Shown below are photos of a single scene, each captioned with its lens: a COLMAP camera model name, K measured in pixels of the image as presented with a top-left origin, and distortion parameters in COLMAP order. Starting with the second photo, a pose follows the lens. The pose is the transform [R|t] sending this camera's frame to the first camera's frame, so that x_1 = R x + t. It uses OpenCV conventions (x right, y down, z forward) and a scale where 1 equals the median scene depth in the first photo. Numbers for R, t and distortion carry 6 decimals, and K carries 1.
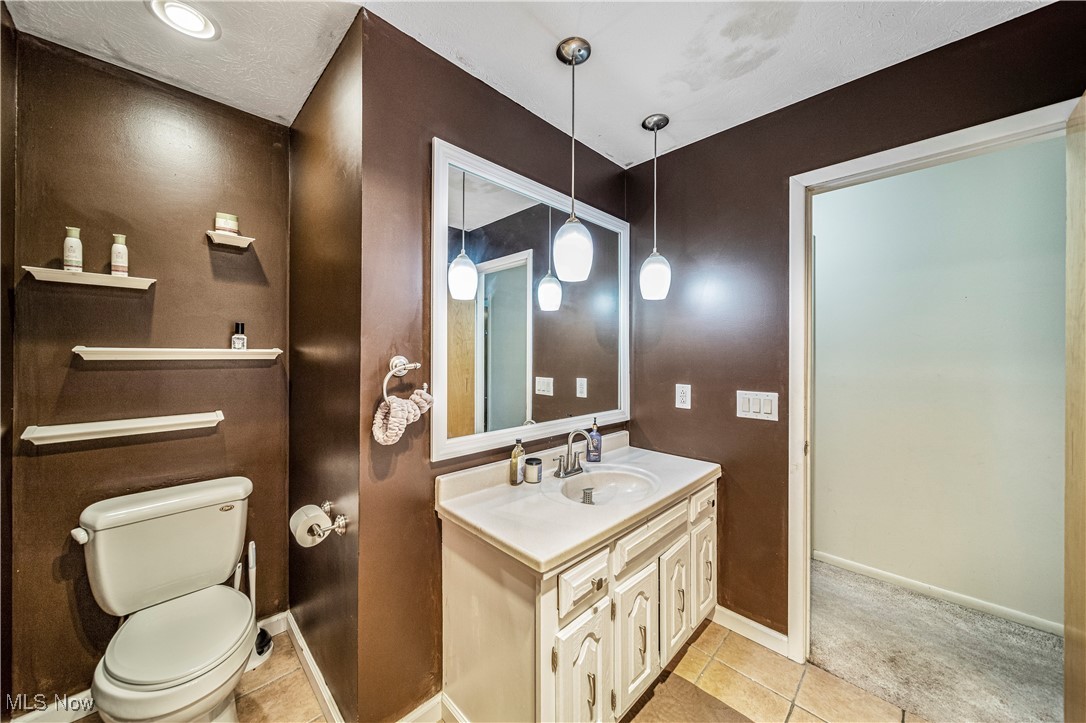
lens RADIAL K [[378.6, 0, 538.0], [0, 378.6, 358.7], [0, 0, 1]] dist [-0.001034, -0.000800]
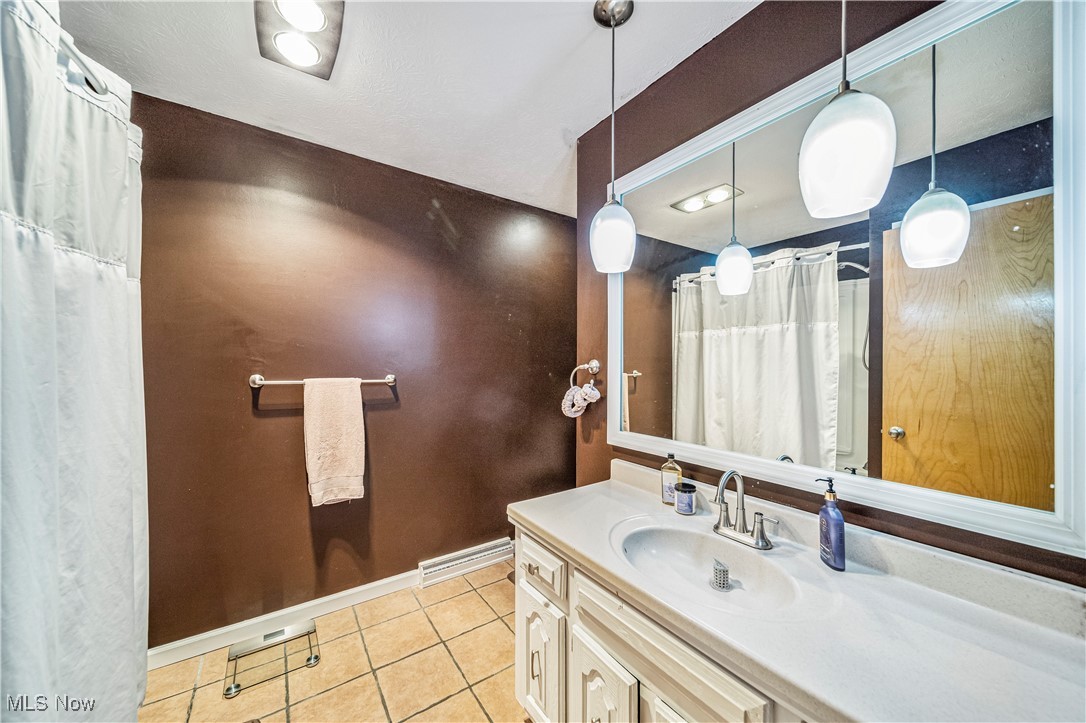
lens RADIAL K [[378.6, 0, 537.1], [0, 378.6, 363.2], [0, 0, 1]] dist [-0.001034, -0.000800]
pose [[-0.178079, -0.000426, -0.984016, 0.873185], [-0.002185, 0.999998, -0.000038, 0.004326], [0.984014, 0.002144, -0.178079, 0.859947]]
